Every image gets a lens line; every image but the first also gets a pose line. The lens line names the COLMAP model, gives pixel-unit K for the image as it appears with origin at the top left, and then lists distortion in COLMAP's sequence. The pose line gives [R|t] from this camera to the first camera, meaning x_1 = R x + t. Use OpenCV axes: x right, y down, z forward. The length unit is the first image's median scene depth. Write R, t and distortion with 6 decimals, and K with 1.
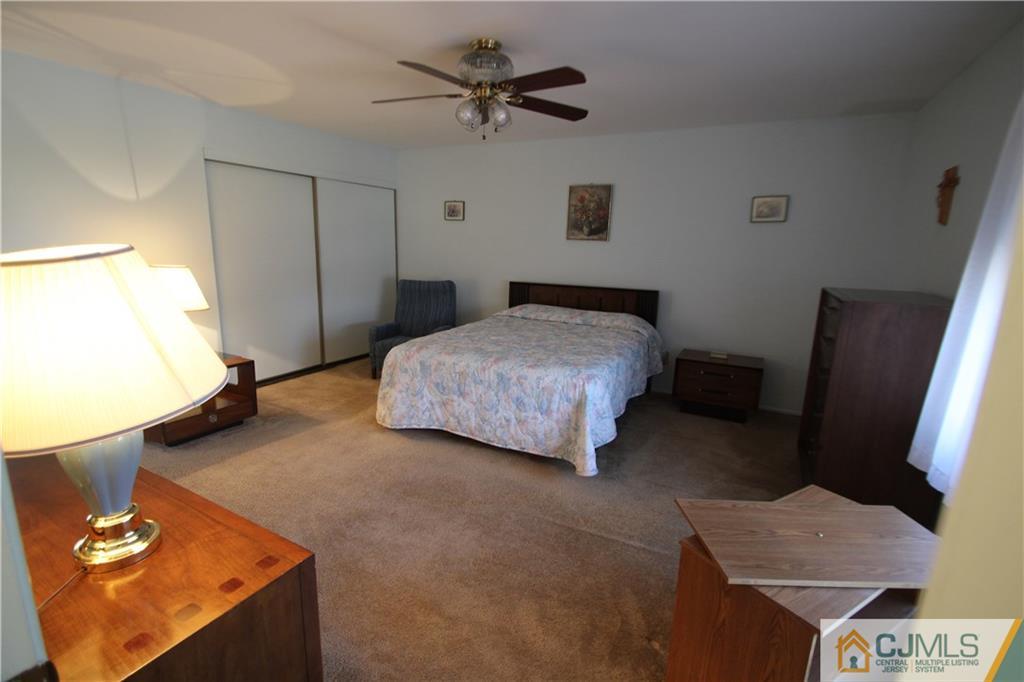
lens RADIAL K [[481.6, 0, 497.7], [0, 481.6, 359.8], [0, 0, 1]] dist [0.000014, -0.000117]
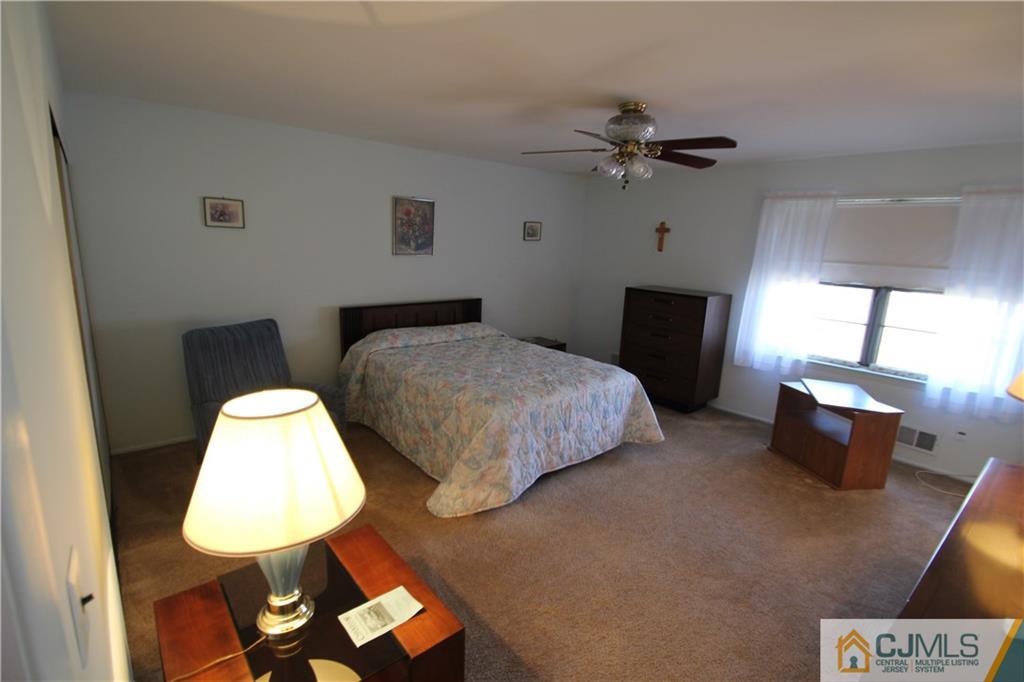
lens RADIAL K [[481.6, 0, 497.7], [0, 481.6, 359.8], [0, 0, 1]] dist [0.000014, -0.000117]
pose [[0.365384, -0.237647, 0.900010, -0.928707], [0.193984, 0.965074, 0.176074, -0.251572], [-0.910420, 0.110253, 0.398722, 0.664614]]
